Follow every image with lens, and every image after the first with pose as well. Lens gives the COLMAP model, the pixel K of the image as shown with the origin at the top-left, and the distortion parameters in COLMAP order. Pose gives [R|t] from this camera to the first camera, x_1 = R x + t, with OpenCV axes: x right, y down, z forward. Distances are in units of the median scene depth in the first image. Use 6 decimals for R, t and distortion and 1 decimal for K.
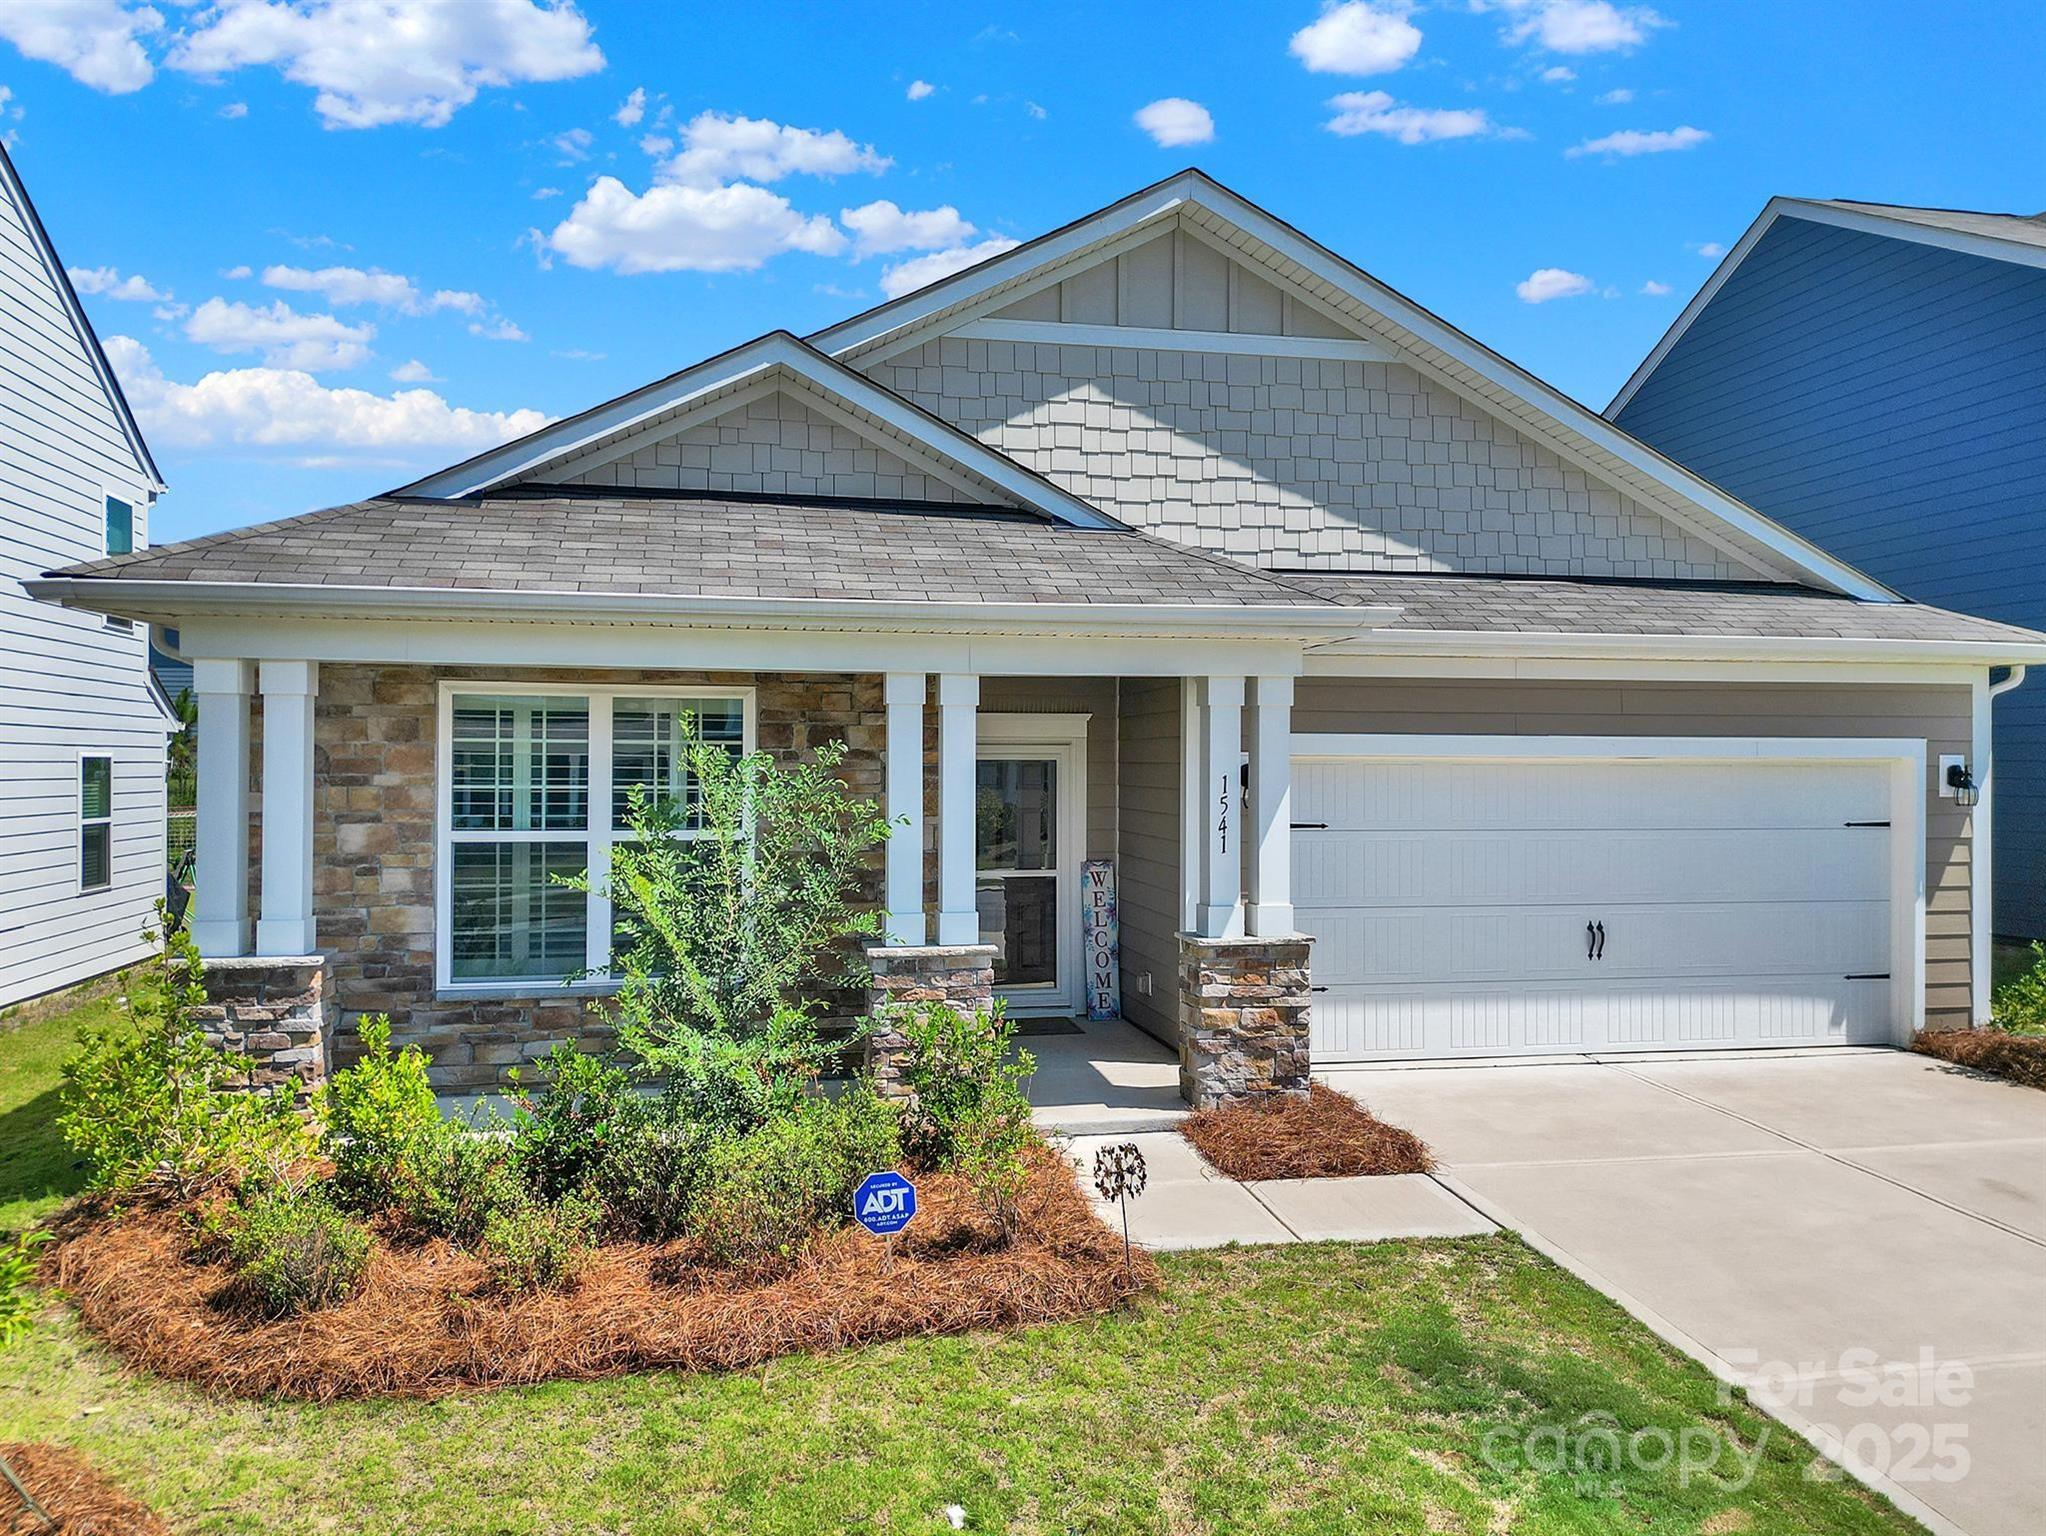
lens RADIAL K [[1487.6, 0, 1050.0], [0, 1487.6, 755.9], [0, 0, 1]] dist [0.024121, -0.006078]
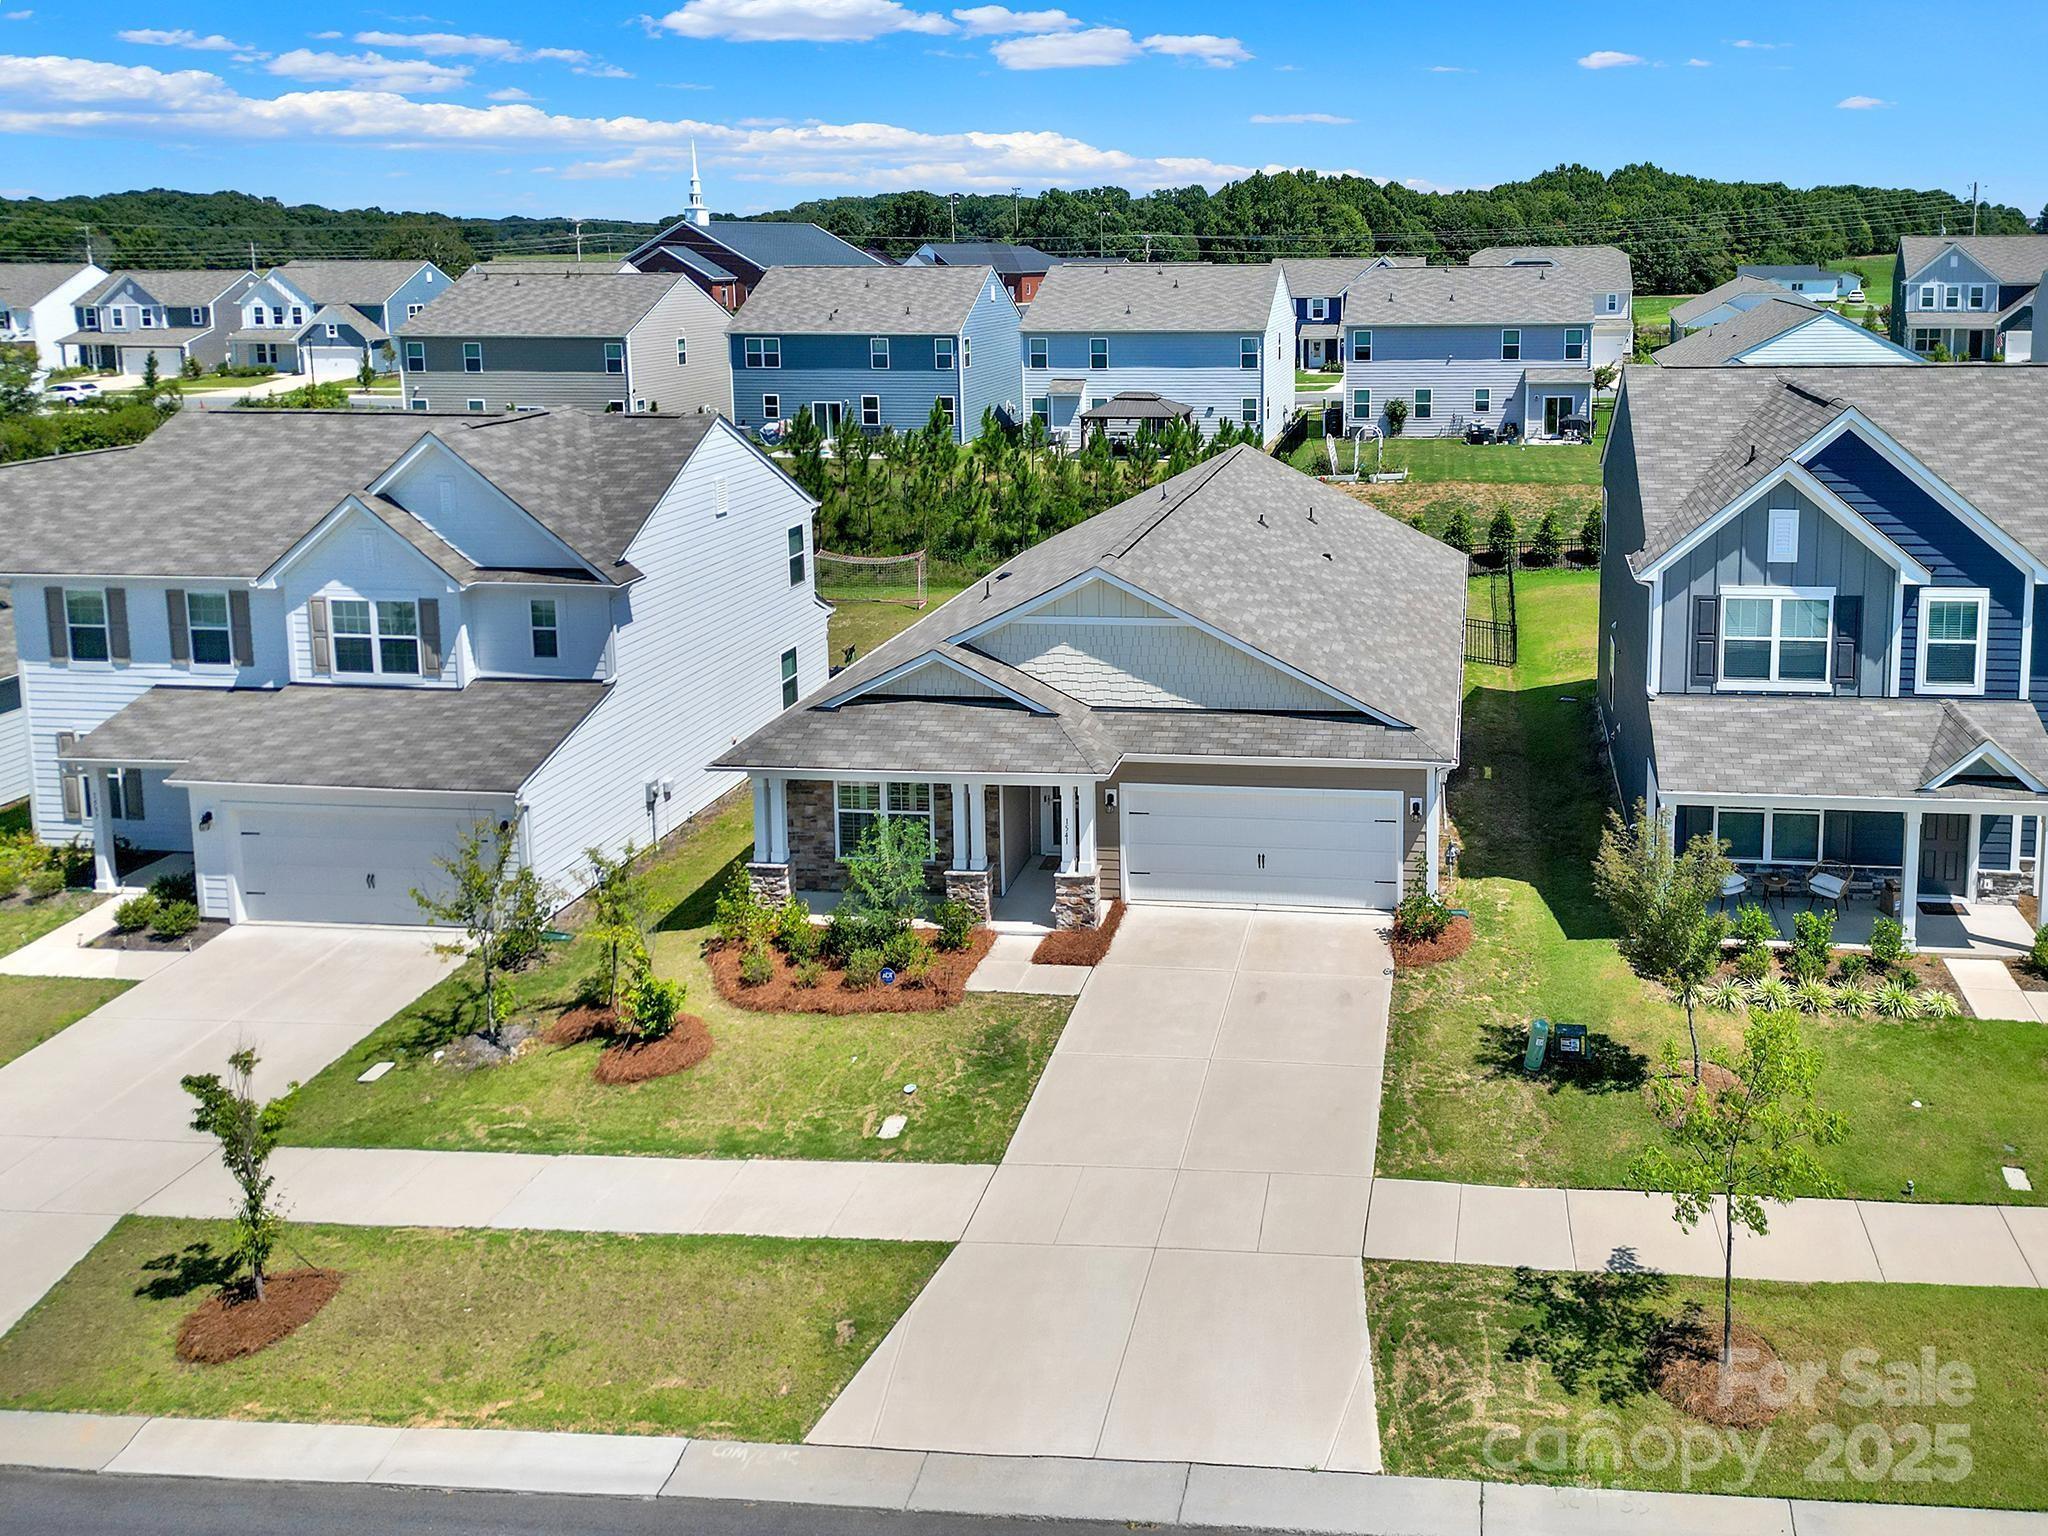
lens RADIAL K [[1506.0, 0, 1398.5], [0, 1506.0, 408.2], [0, 0, 1]] dist [0.024798, 0.000157]
pose [[0.961085, 0.032707, -0.274309, 1.538922], [-0.000679, 0.993243, 0.116049, -1.136265], [0.276251, -0.111346, 0.954614, -1.561031]]
